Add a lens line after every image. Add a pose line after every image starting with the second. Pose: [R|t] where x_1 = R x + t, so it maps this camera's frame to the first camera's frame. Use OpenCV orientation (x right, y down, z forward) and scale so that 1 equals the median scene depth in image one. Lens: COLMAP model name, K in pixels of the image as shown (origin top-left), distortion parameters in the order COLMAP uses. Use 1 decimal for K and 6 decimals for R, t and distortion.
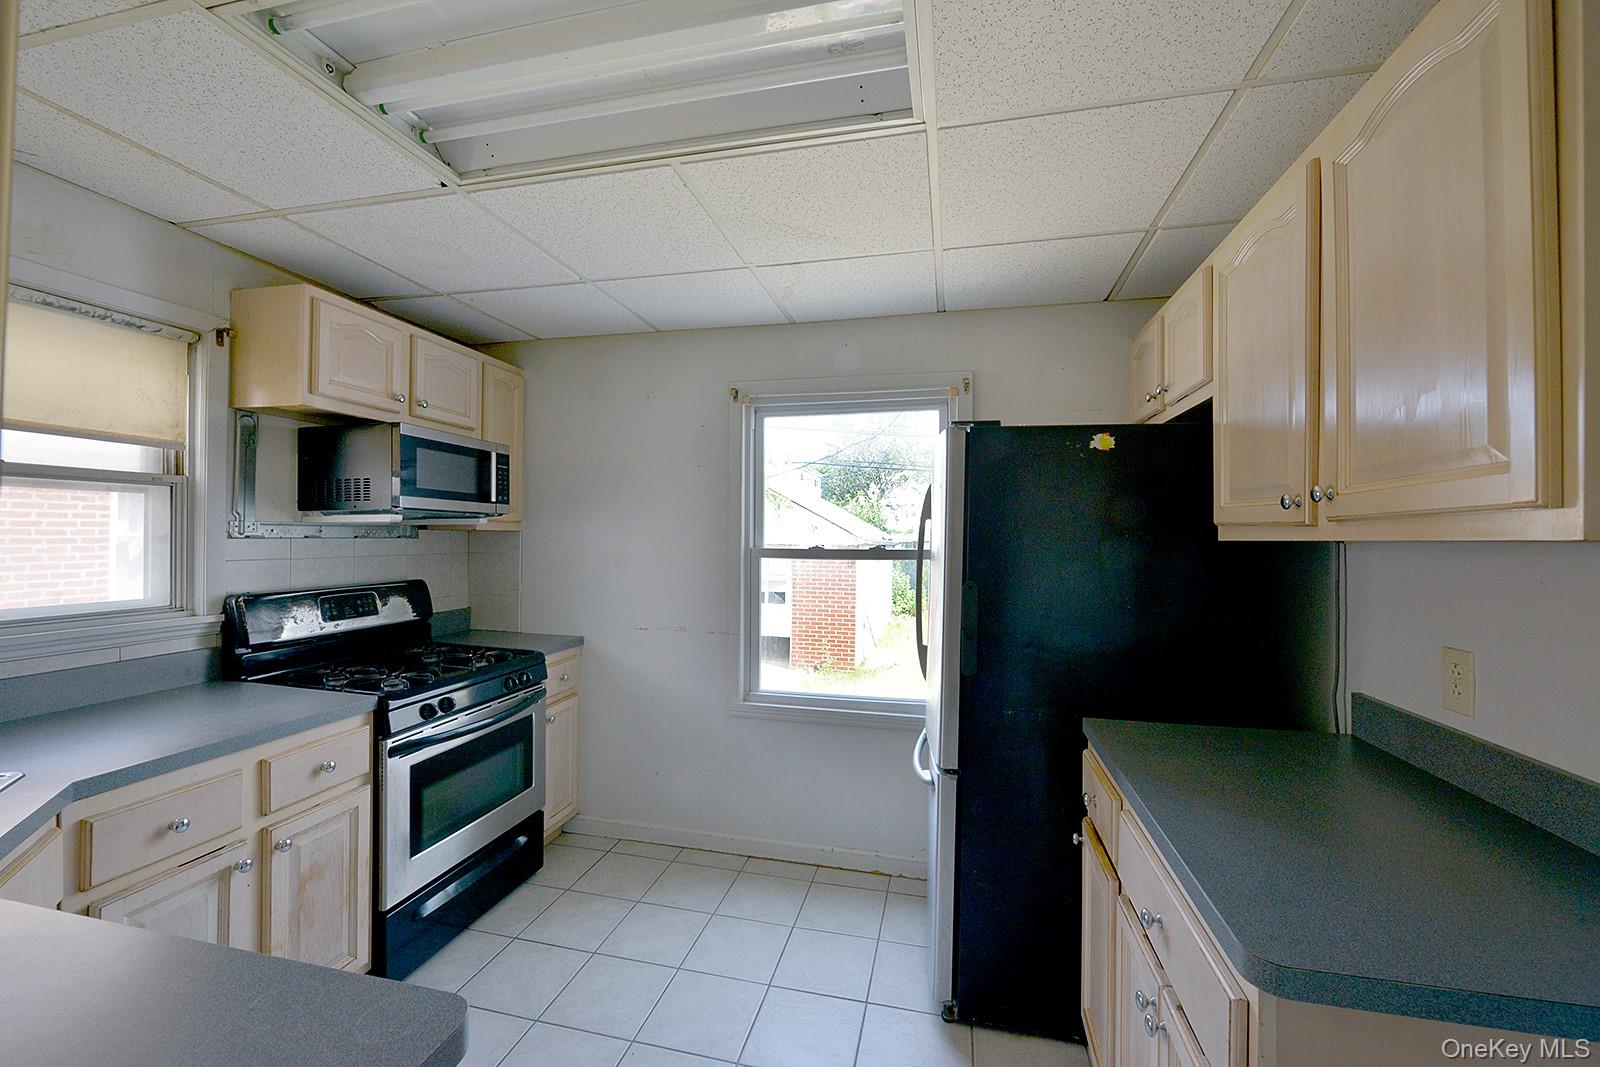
lens RADIAL K [[636.2, 0, 800.0], [0, 636.2, 533.5], [0, 0, 1]] dist [0.001830, -0.002694]
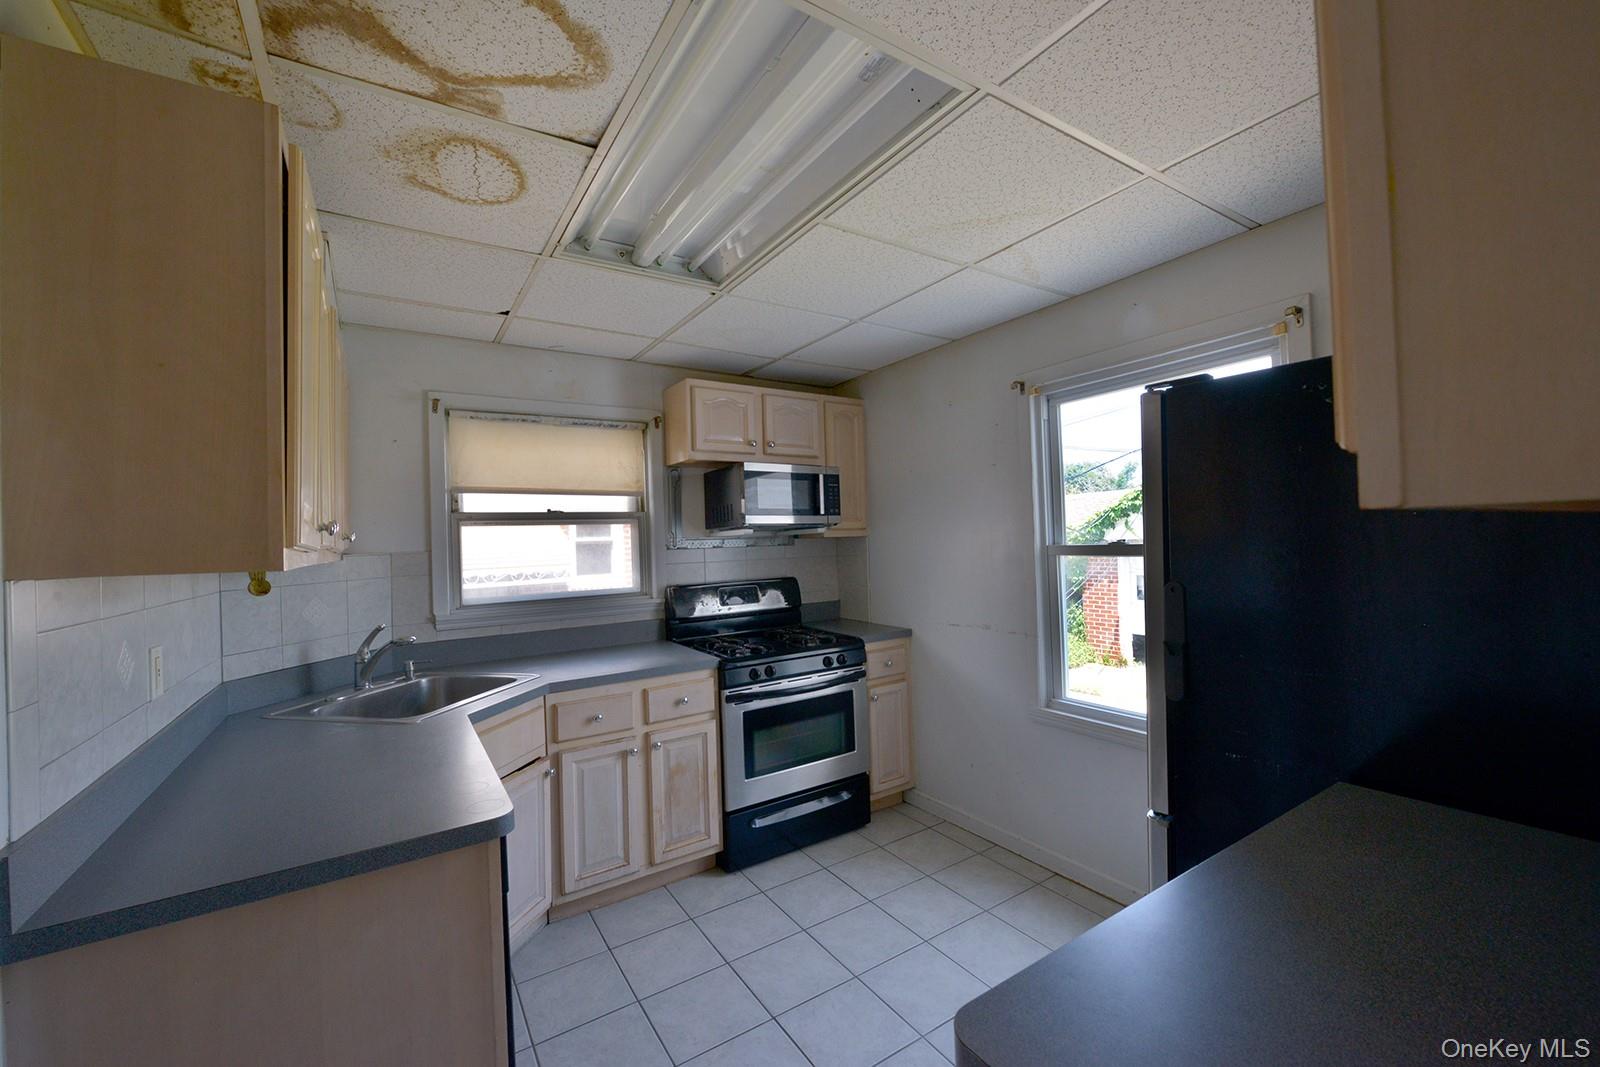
lens RADIAL K [[636.2, 0, 800.0], [0, 636.2, 533.5], [0, 0, 1]] dist [0.001830, -0.002694]
pose [[0.725978, -0.041420, -0.686469, 0.405222], [0.041827, 0.998996, -0.016043, 0.006518], [0.686444, -0.017066, 0.726982, 0.085323]]
